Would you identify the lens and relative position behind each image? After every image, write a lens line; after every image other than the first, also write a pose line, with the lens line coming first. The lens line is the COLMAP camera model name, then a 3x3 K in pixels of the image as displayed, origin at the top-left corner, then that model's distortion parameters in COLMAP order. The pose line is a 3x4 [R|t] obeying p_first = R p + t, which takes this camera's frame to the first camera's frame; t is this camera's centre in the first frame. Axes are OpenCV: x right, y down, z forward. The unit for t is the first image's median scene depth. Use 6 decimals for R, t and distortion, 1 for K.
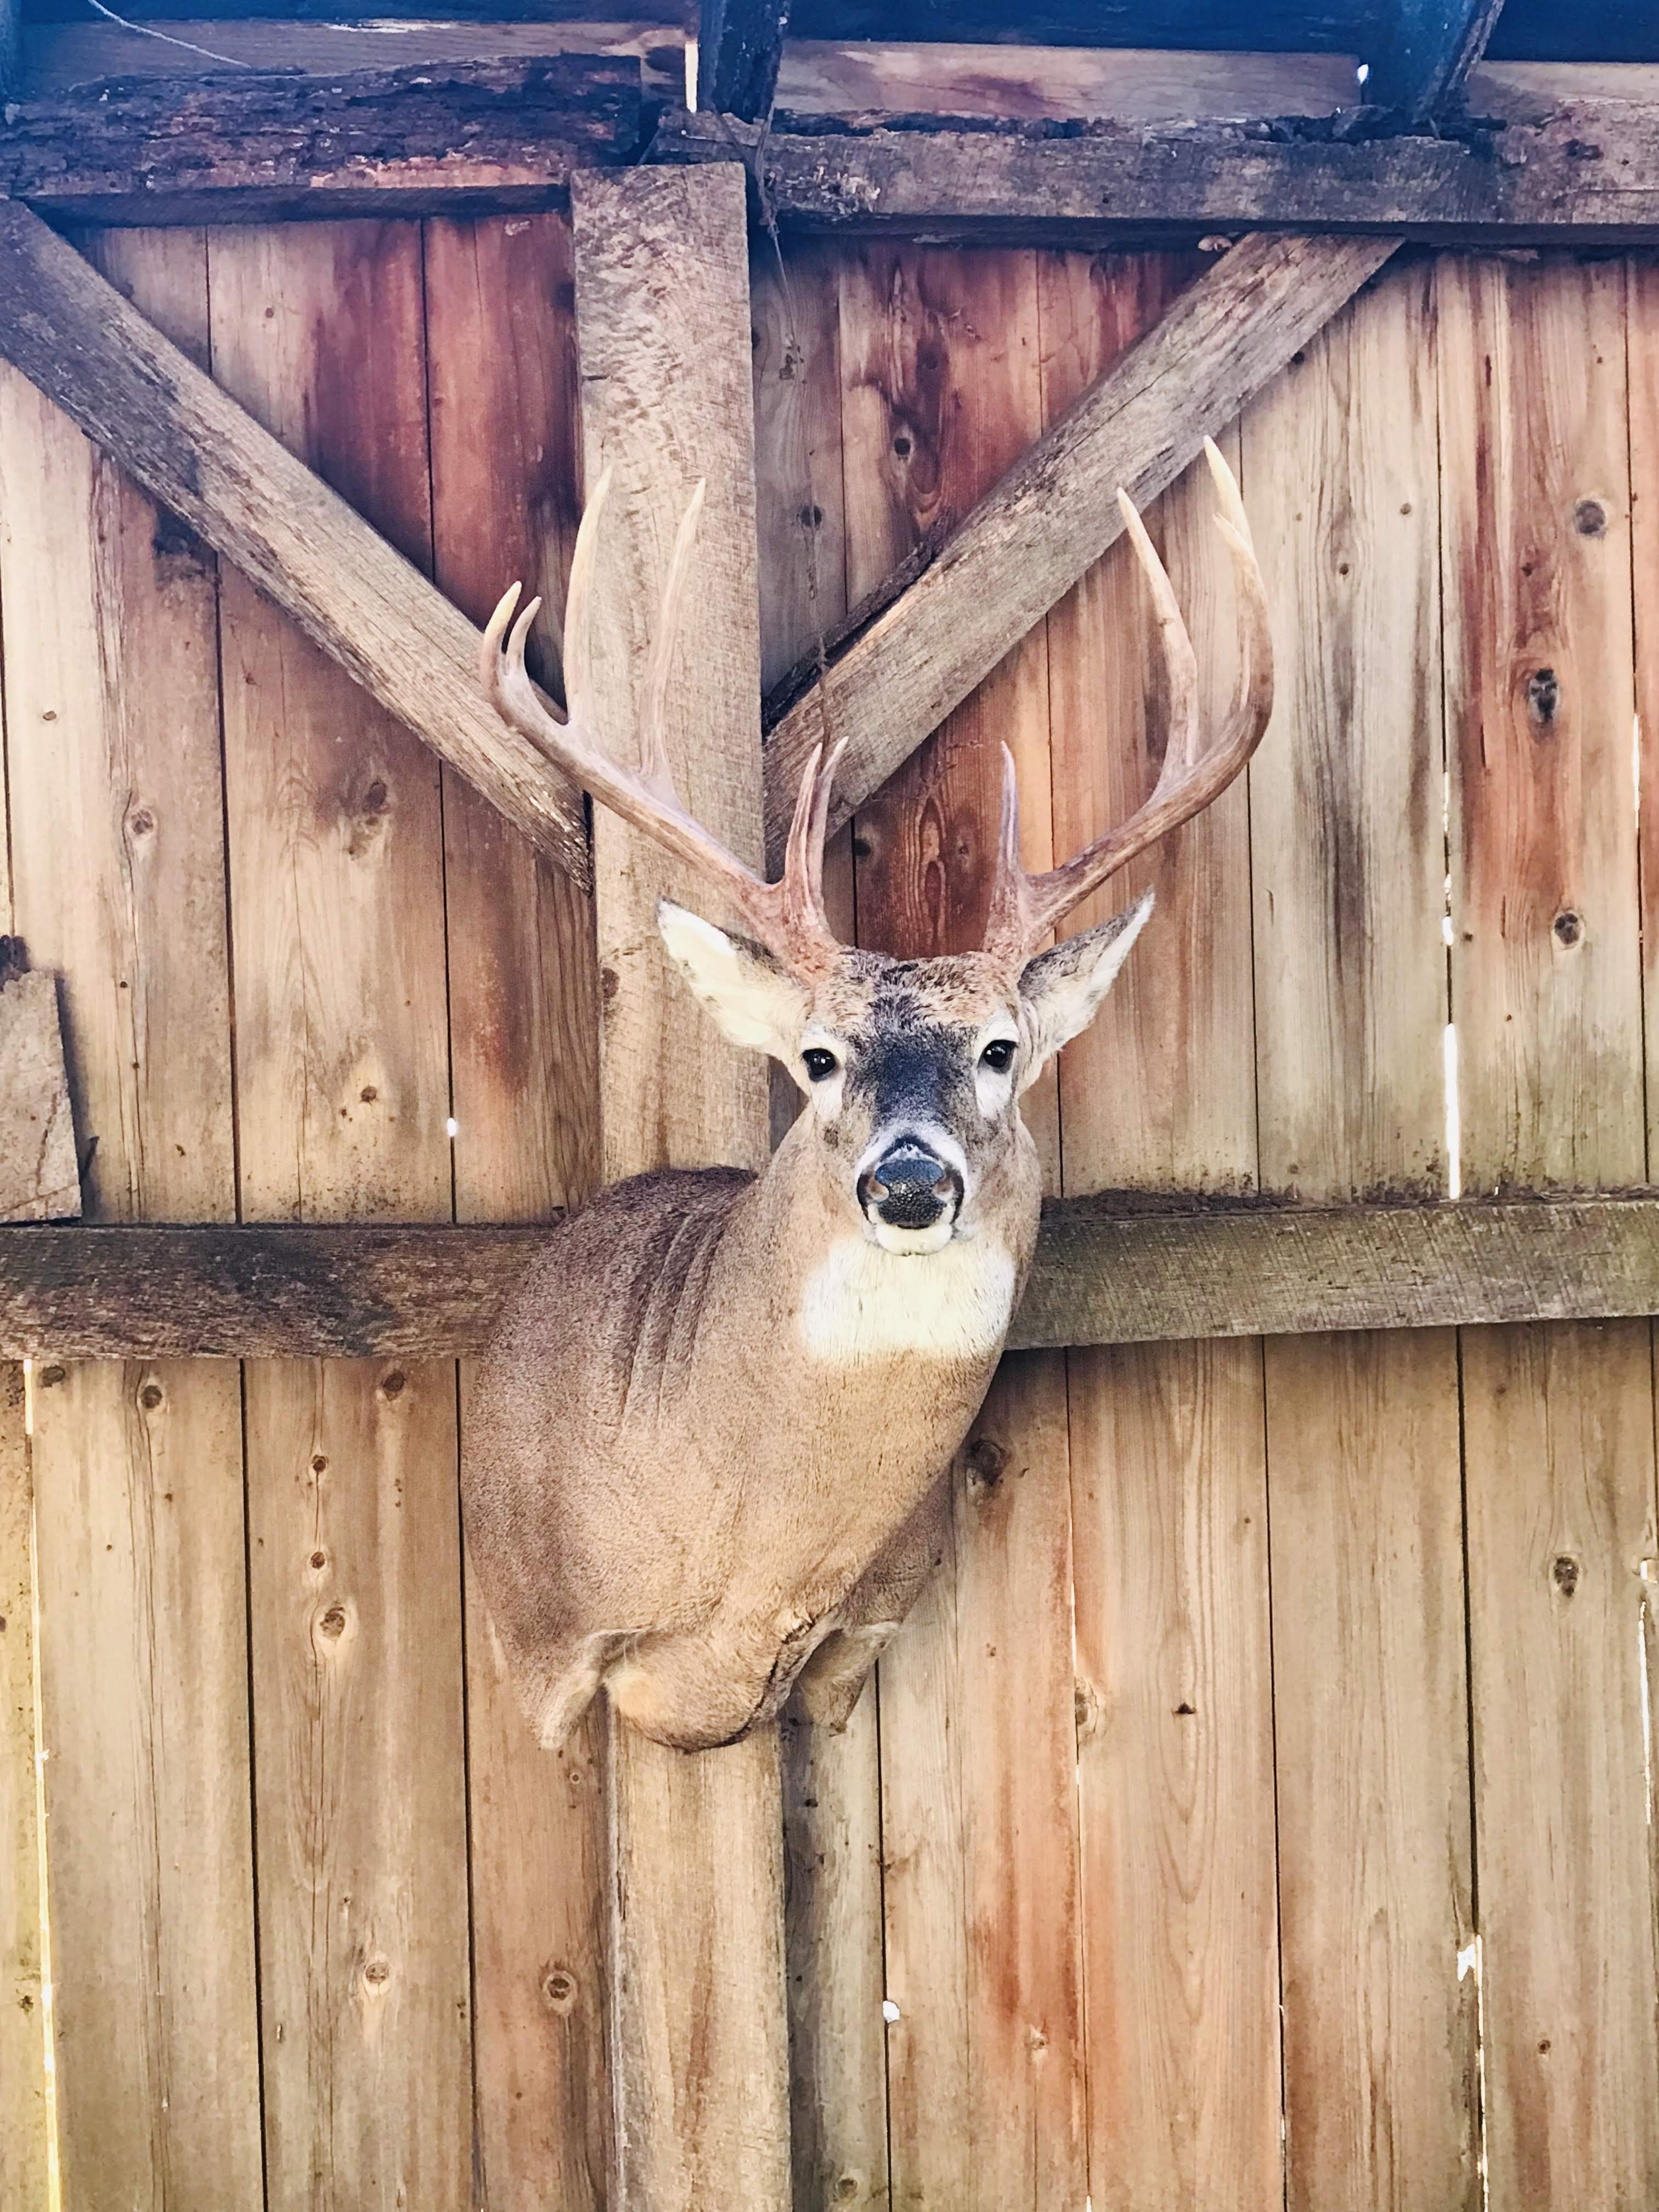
lens RADIAL K [[3198.0, 0, 842.9], [0, 3198.0, 1104.4], [0, 0, 1]] dist [0.162009, -0.589572]
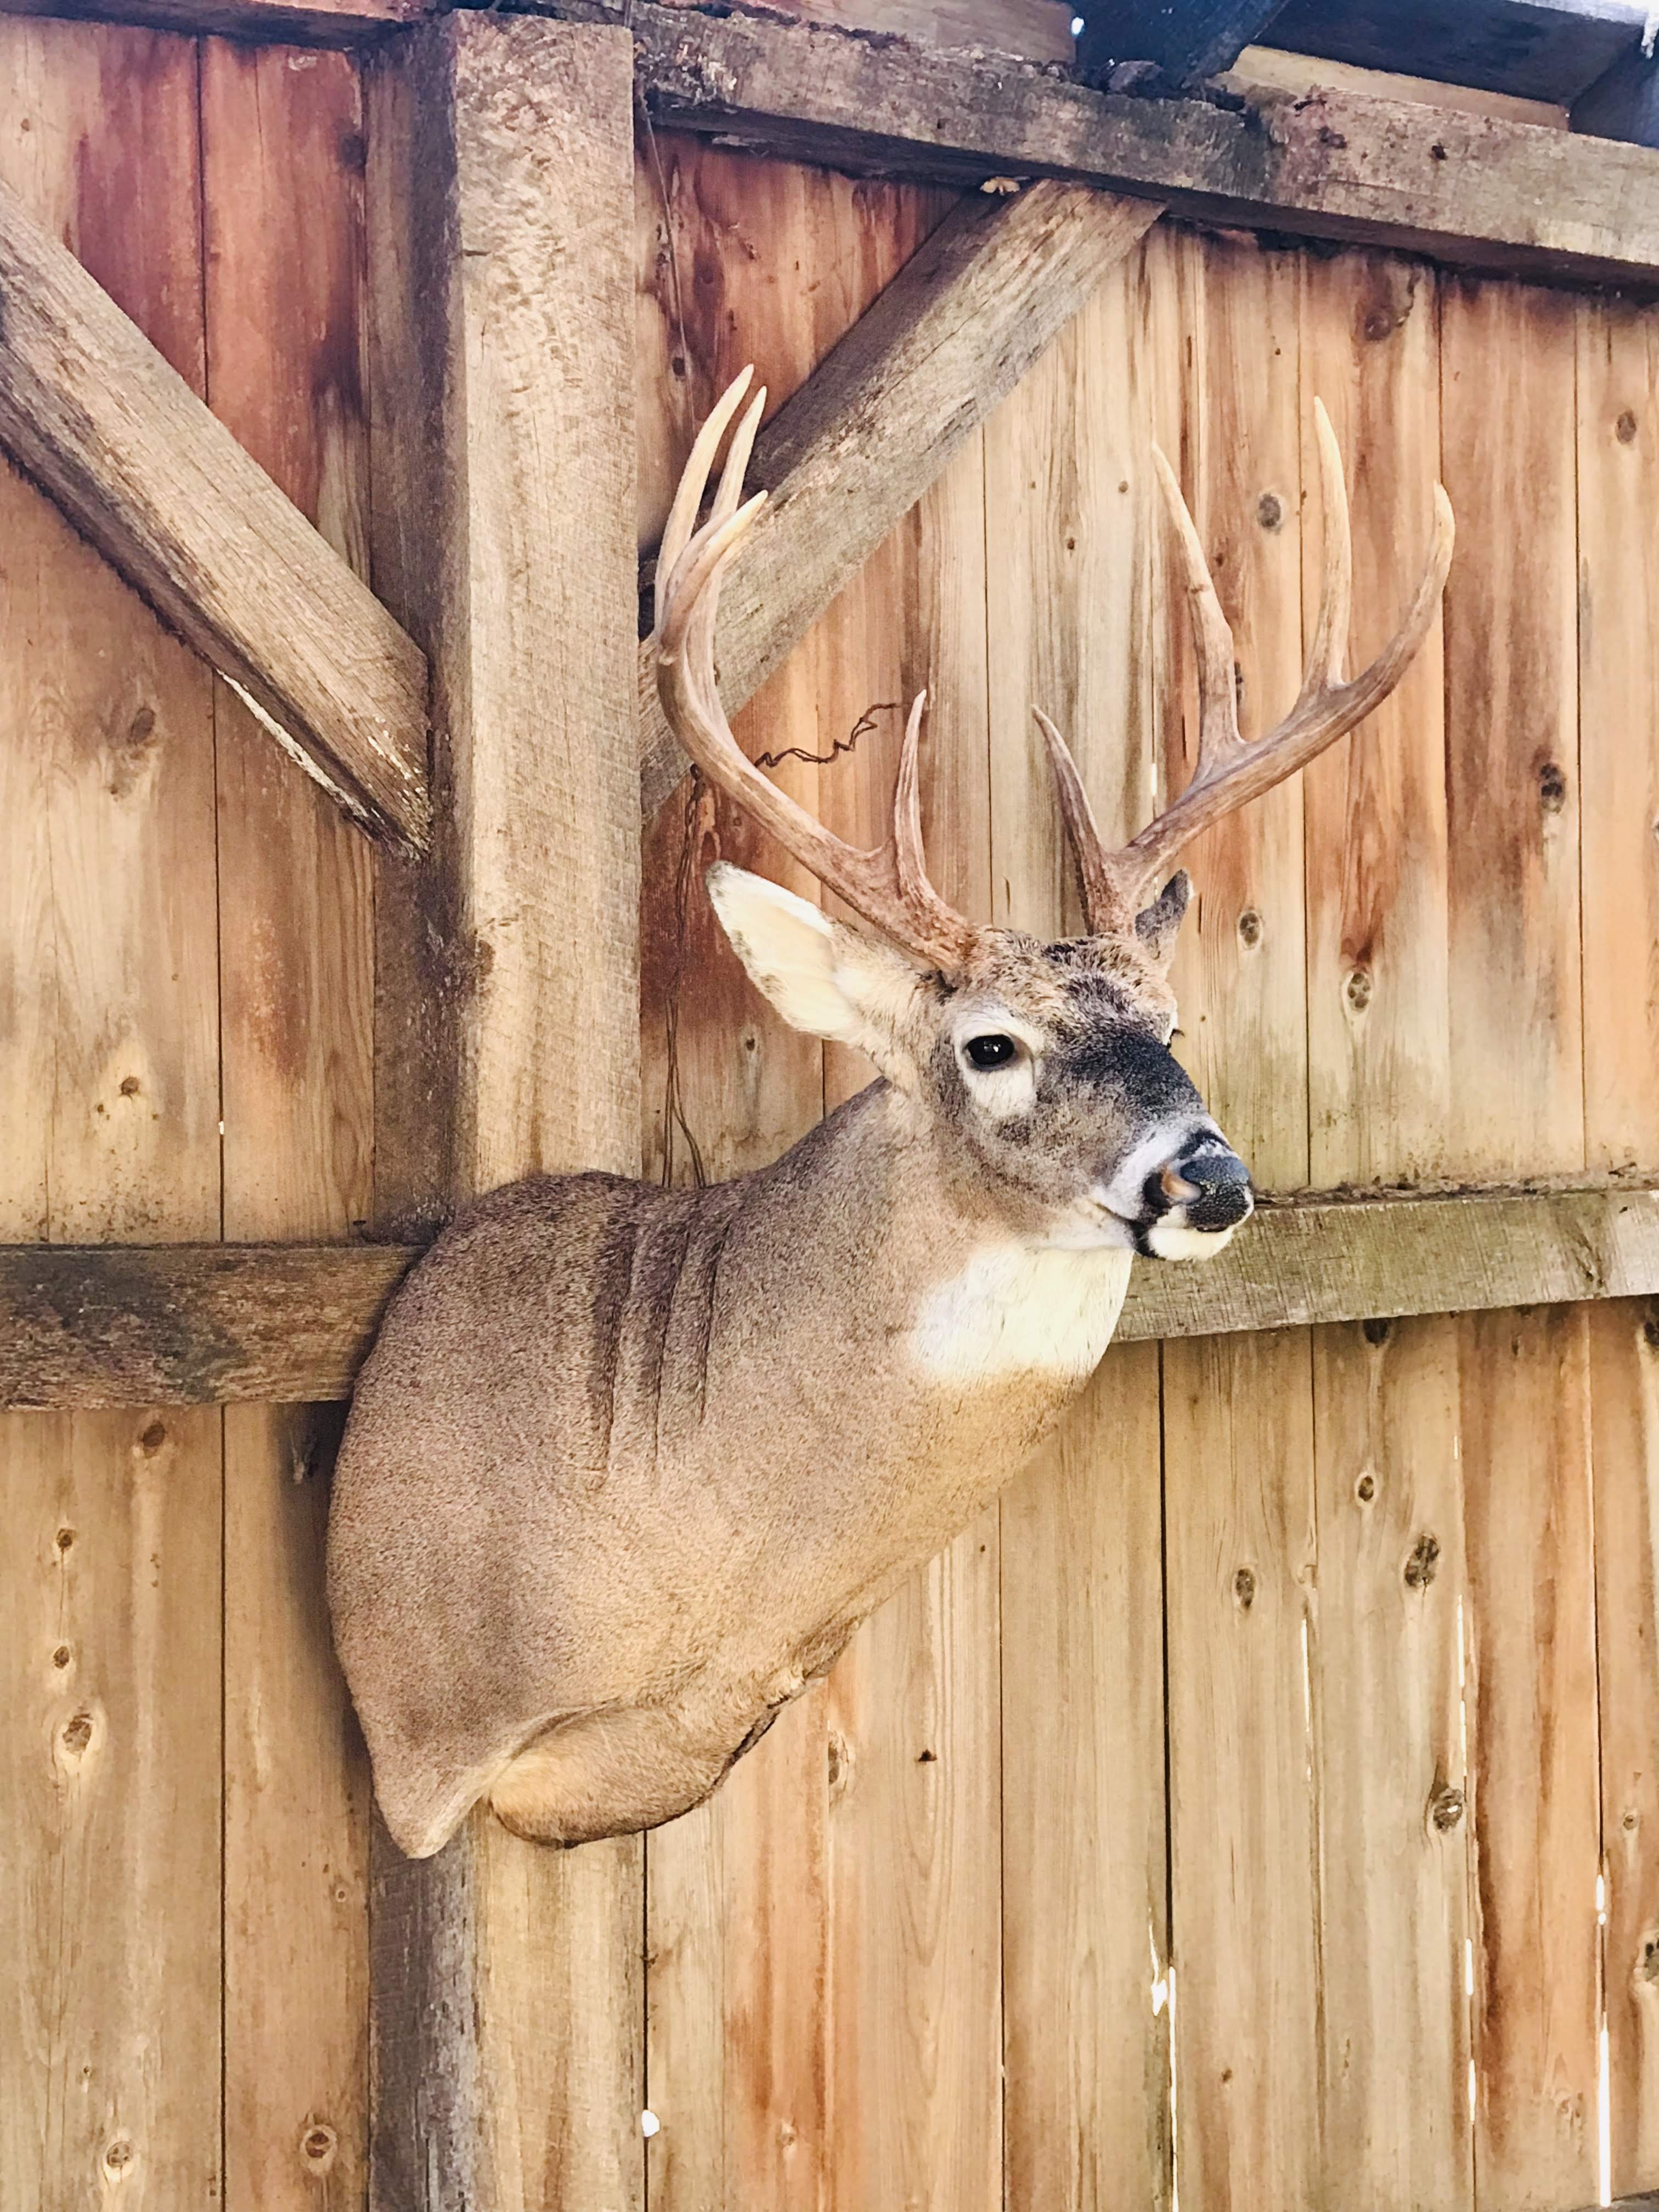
lens RADIAL K [[3471.9, 0, 836.7], [0, 3471.9, 1100.9], [0, 0, 1]] dist [0.183574, -0.719863]
pose [[0.889342, 0.005638, 0.457208, -0.398508], [-0.002460, 0.999968, -0.007548, 0.006902], [-0.457236, 0.005588, 0.889328, 0.120911]]
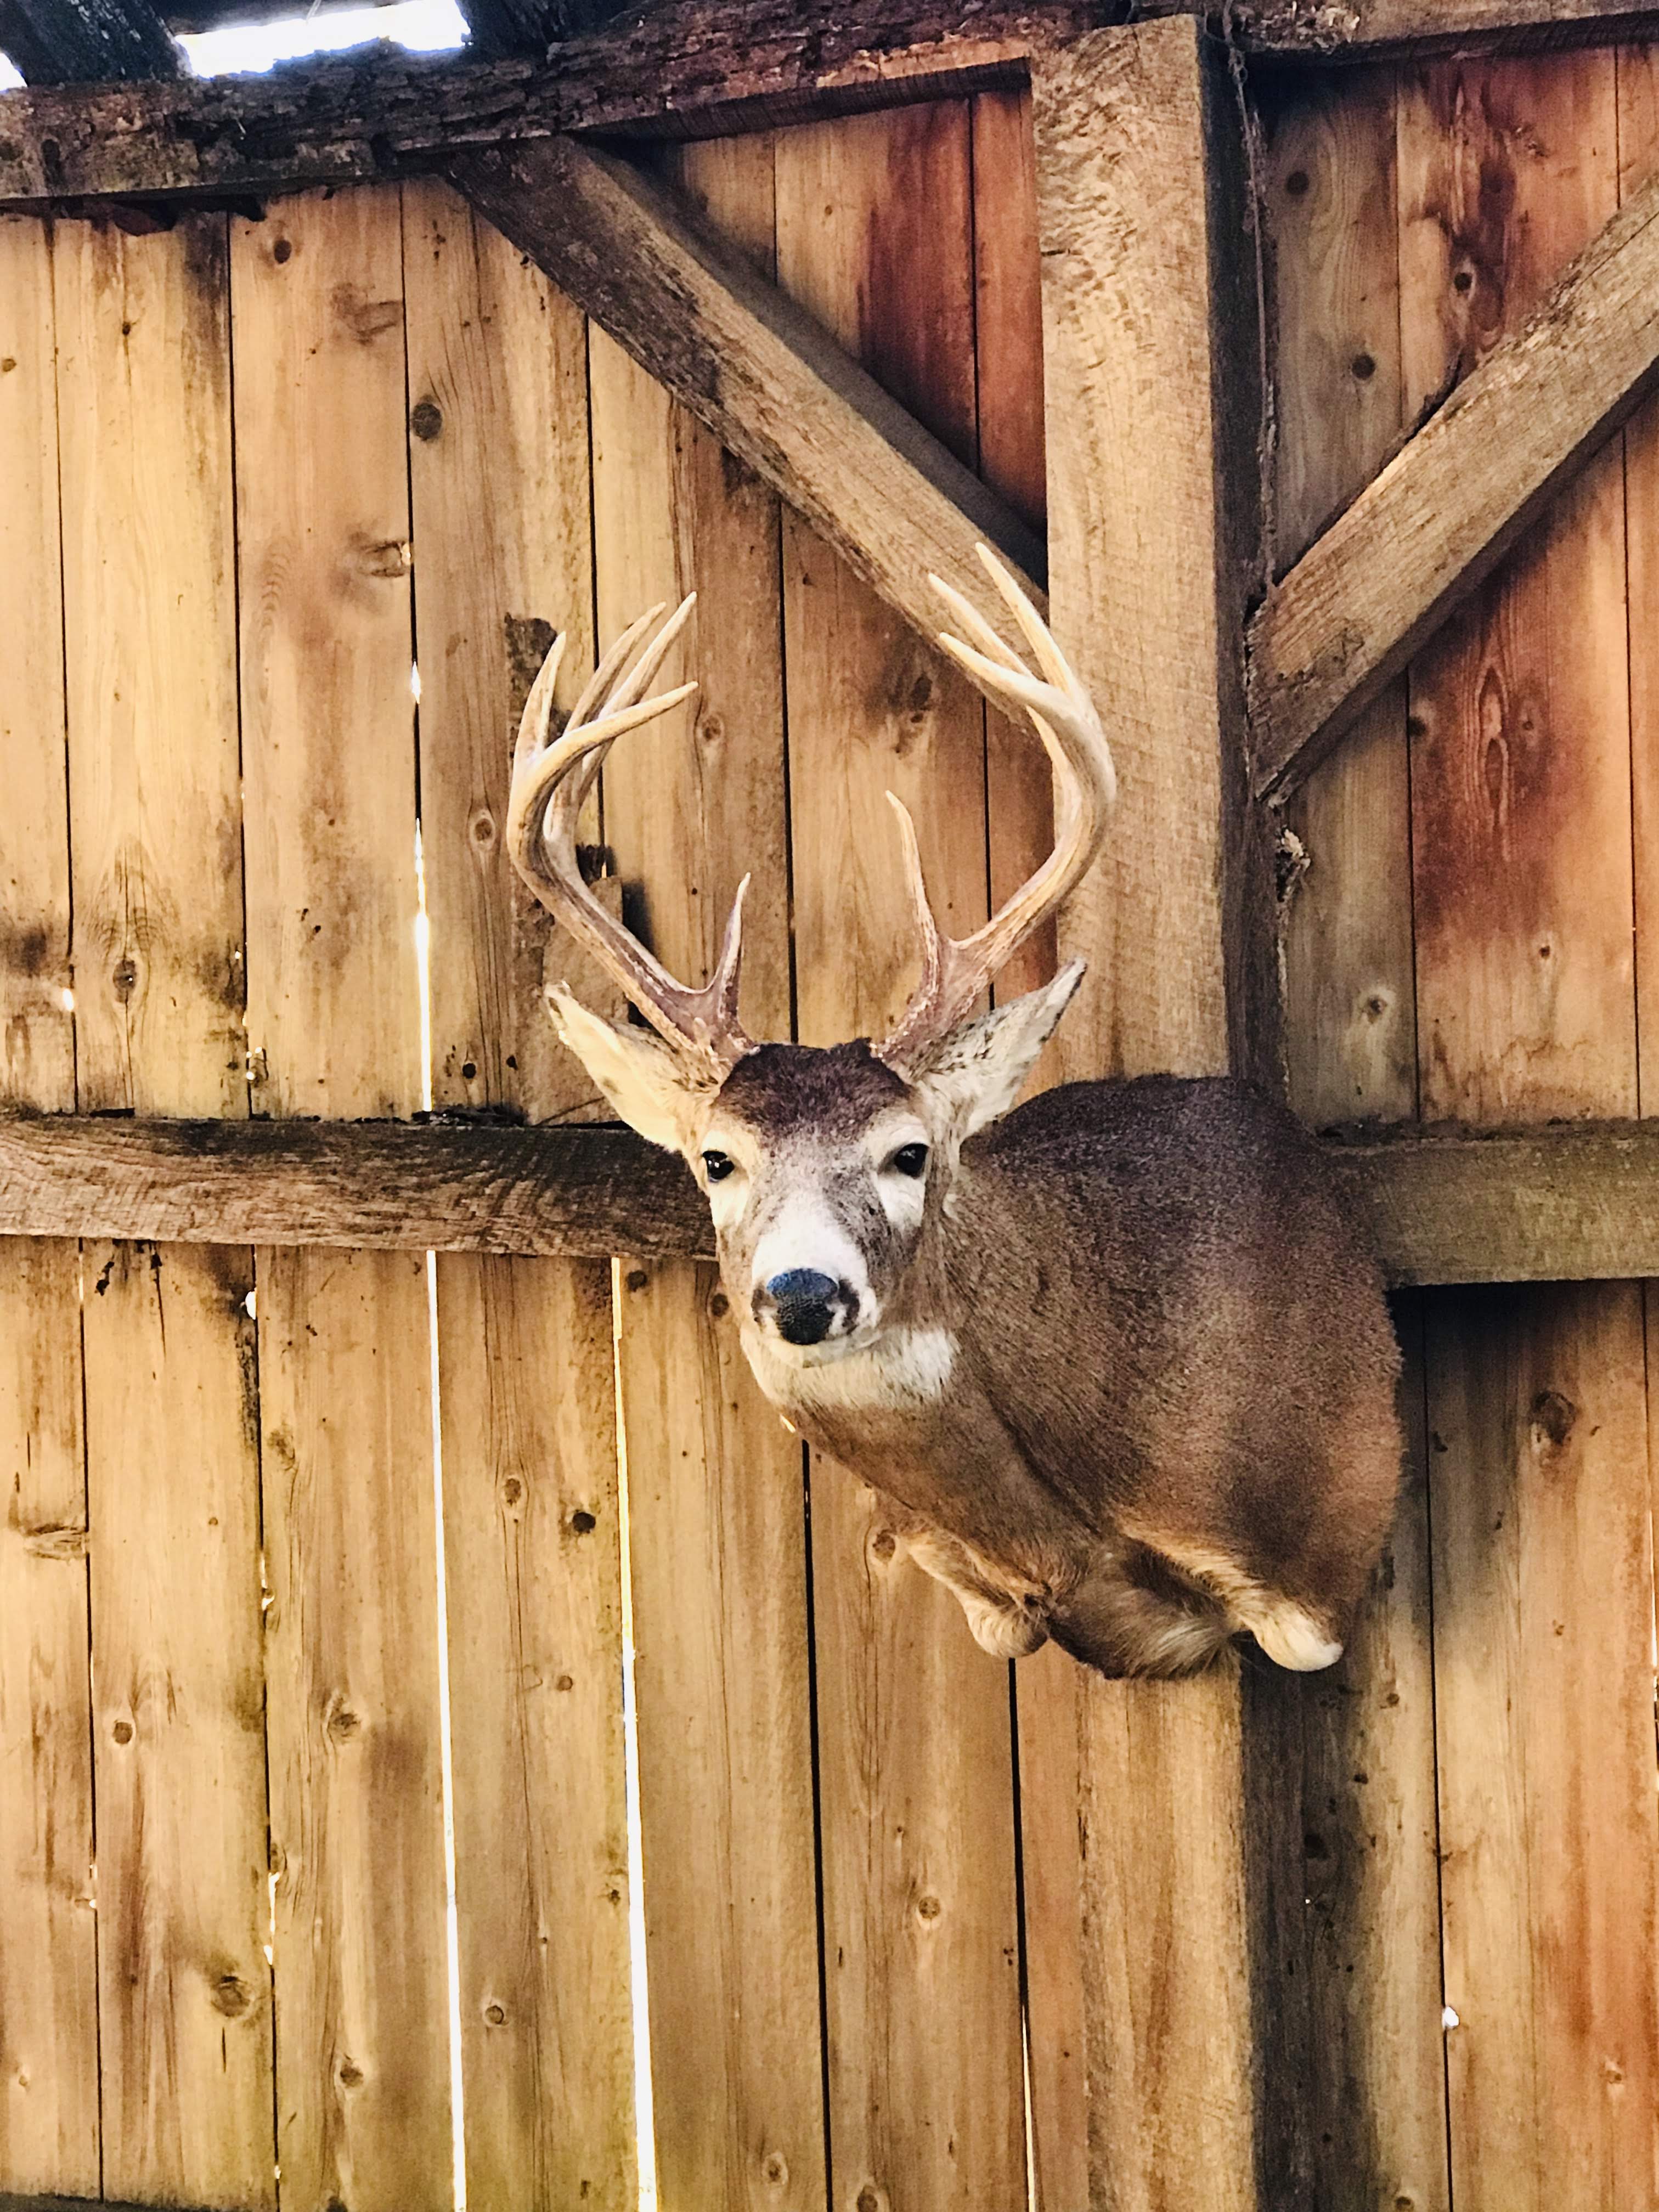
lens RADIAL K [[4697.4, 0, 869.9], [0, 4697.4, 1095.4], [0, 0, 1]] dist [-0.127622, 1.712627]
pose [[0.848105, 0.006490, -0.529789, 0.593523], [-0.009162, 0.999955, -0.002417, 0.029136], [0.529749, 0.006904, 0.848126, -0.207138]]
